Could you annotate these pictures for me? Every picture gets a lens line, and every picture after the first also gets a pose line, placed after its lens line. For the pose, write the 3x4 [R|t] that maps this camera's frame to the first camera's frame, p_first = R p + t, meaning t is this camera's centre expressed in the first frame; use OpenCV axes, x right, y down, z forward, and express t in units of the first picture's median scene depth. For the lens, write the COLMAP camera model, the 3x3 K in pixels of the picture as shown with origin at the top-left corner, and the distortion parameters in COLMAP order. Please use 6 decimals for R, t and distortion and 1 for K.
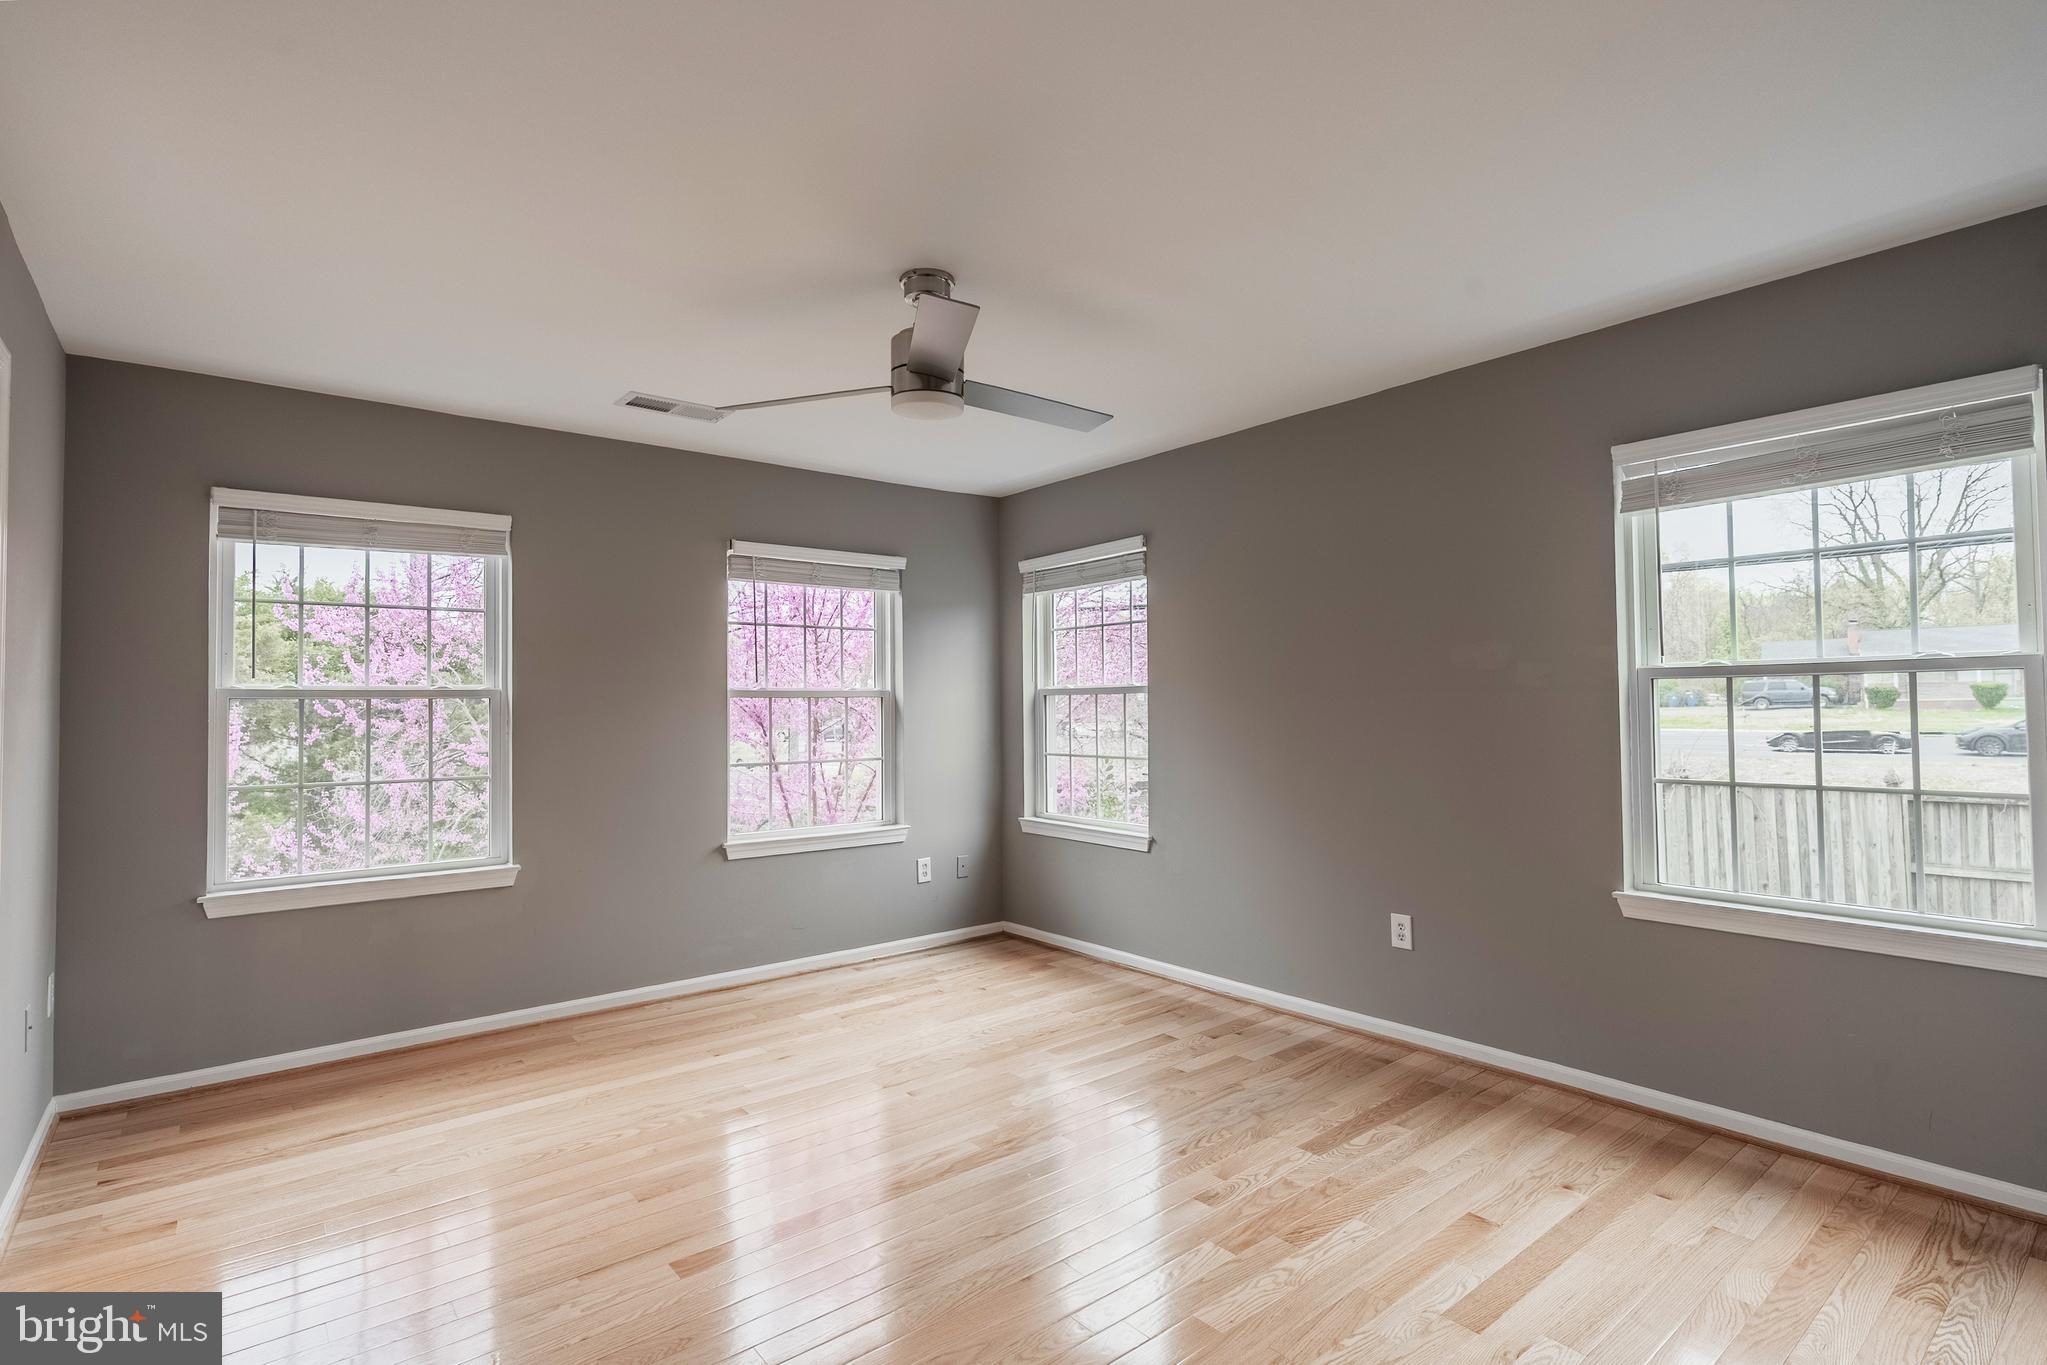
lens RADIAL K [[1008.7, 0, 1031.0], [0, 1008.7, 683.1], [0, 0, 1]] dist [0.004794, 0.005988]
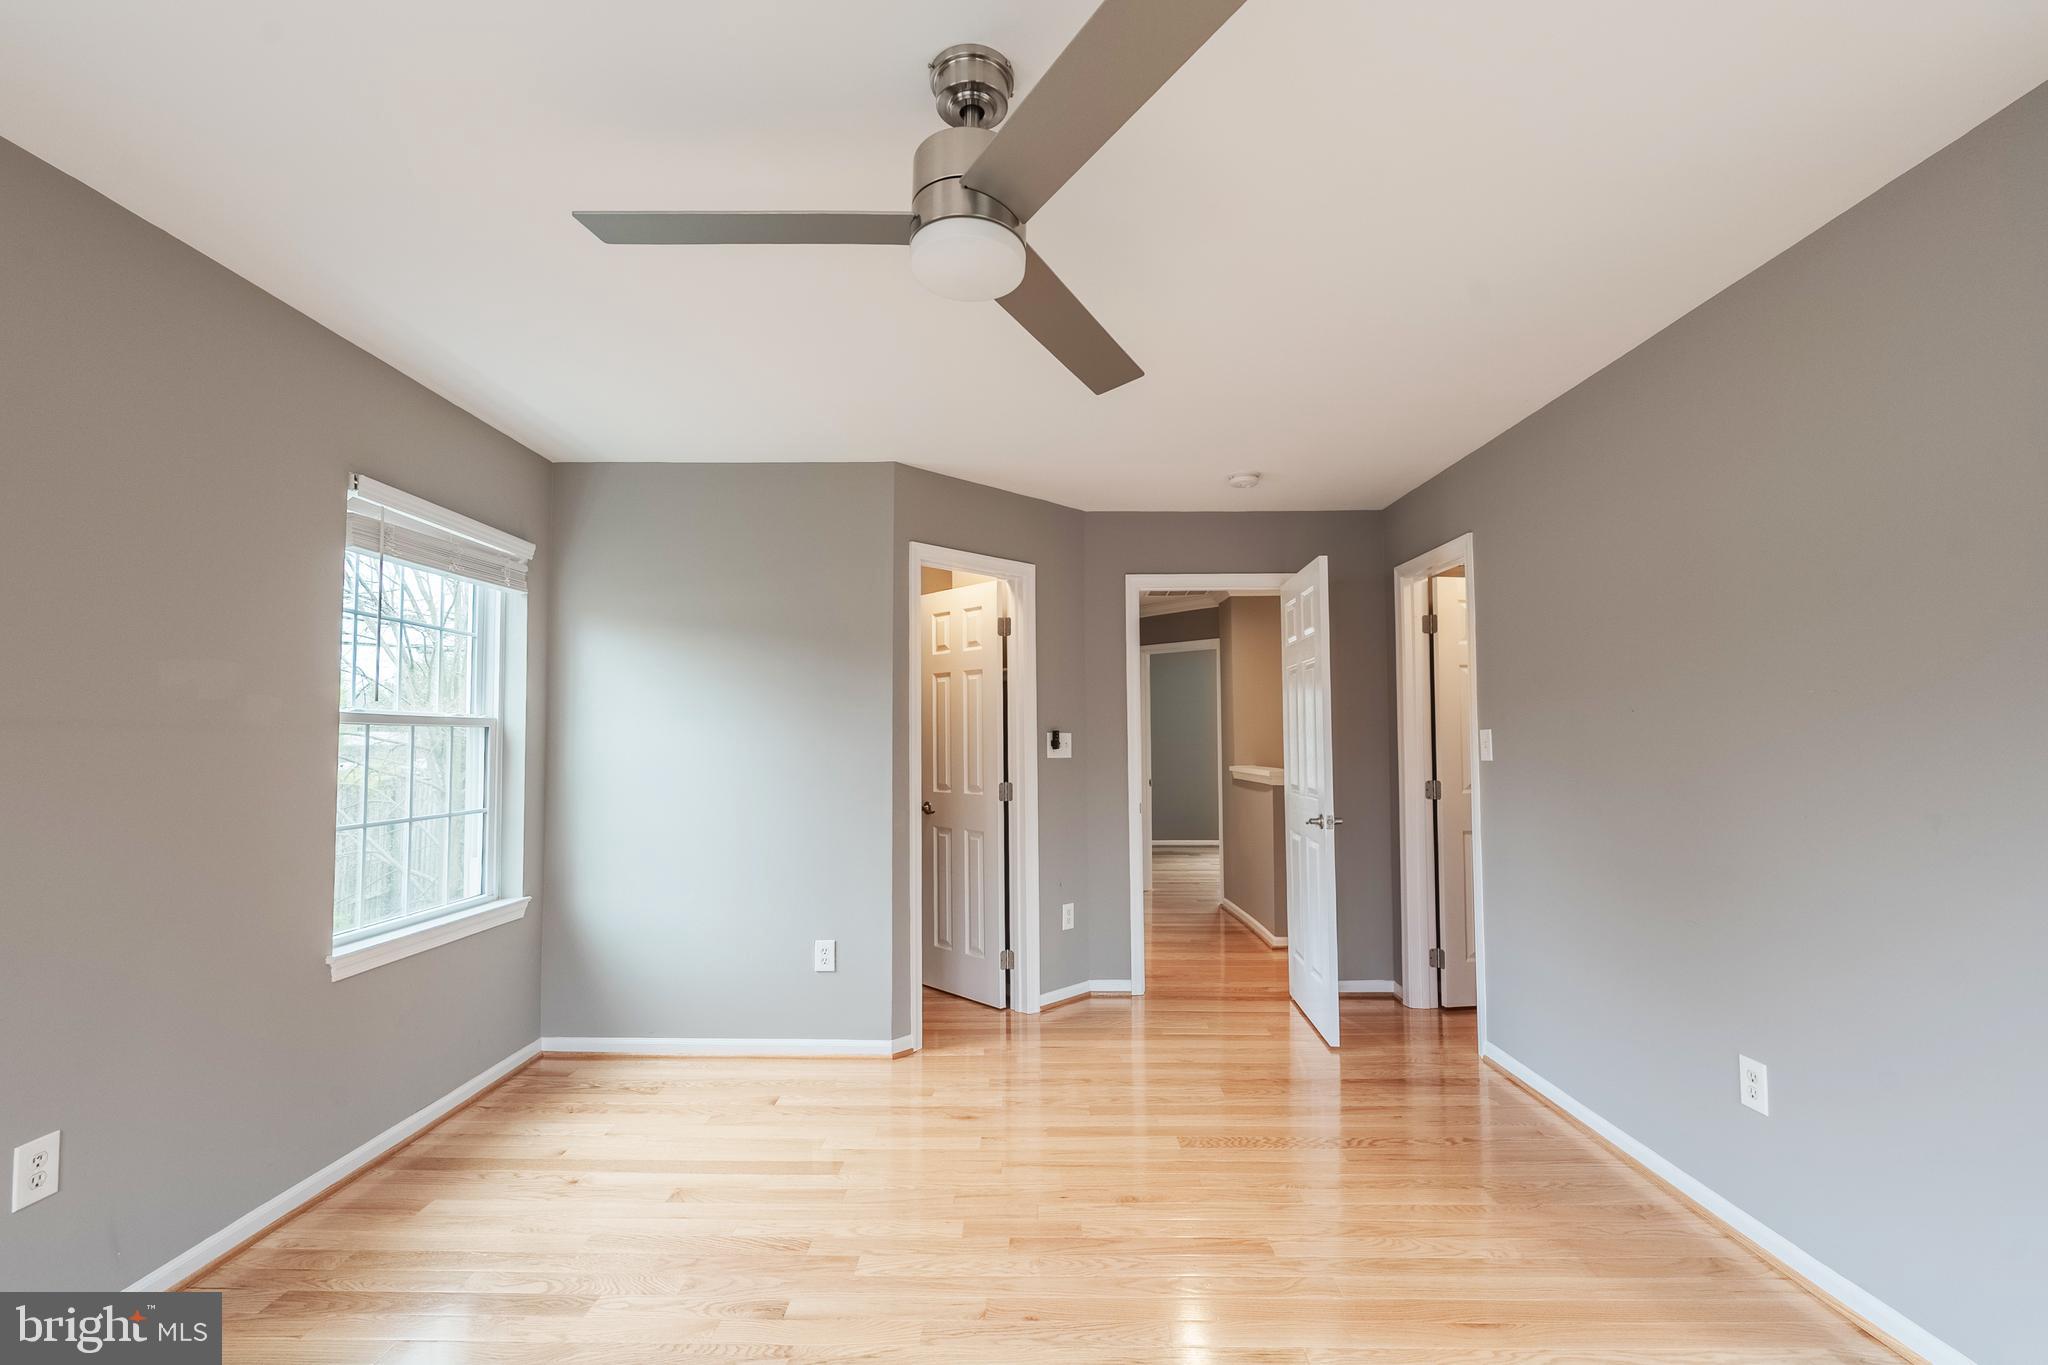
lens RADIAL K [[906.2, 0, 1024.8], [0, 906.2, 692.1], [0, 0, 1]] dist [-0.001226, -0.000107]
pose [[-0.765506, 0.046680, 0.641733, -0.475500], [-0.002362, 0.997154, -0.075351, 0.032064], [-0.643424, -0.059197, -0.763217, 1.364155]]
